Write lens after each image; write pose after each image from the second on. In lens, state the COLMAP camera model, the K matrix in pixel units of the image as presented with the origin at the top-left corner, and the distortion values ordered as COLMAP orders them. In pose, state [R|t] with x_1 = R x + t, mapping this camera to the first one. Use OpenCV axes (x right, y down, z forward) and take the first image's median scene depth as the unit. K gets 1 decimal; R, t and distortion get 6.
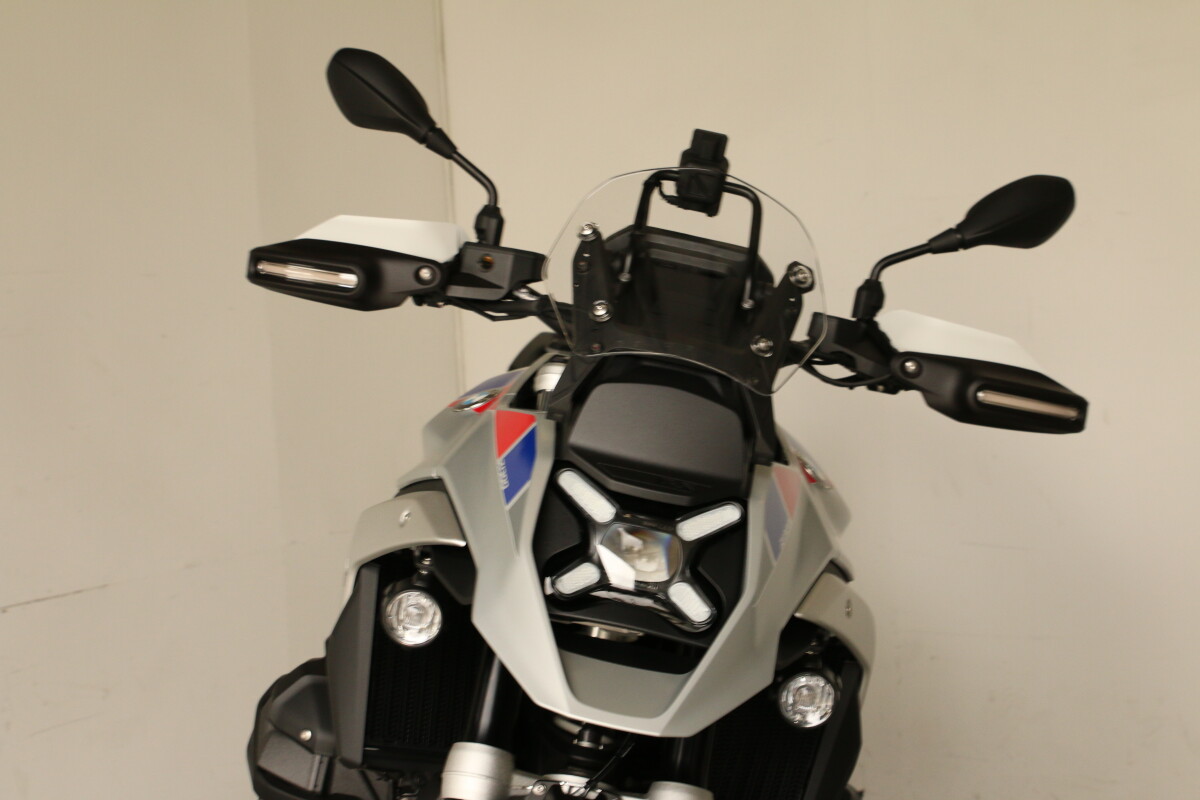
lens RADIAL K [[1871.8, 0, 599.4], [0, 1871.8, 378.4], [0, 0, 1]] dist [-0.065686, 0.064459]
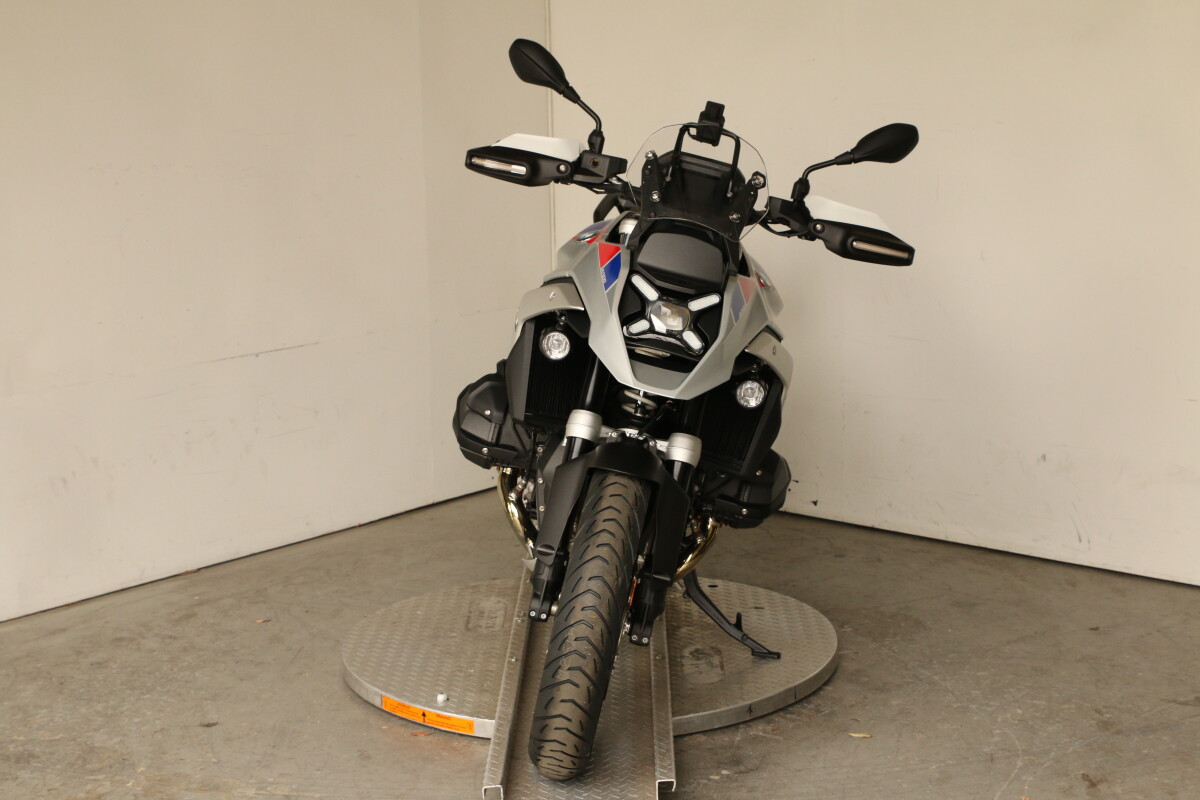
lens RADIAL K [[1990.9, 0, 600.0], [0, 1990.9, 400.0], [0, 0, 1]] dist [-0.033718, 0.126527]
pose [[0.999059, 0.039064, -0.018857, -0.009124], [-0.036820, 0.993533, 0.107411, -0.043197], [0.022931, -0.106615, 0.994036, -1.080310]]
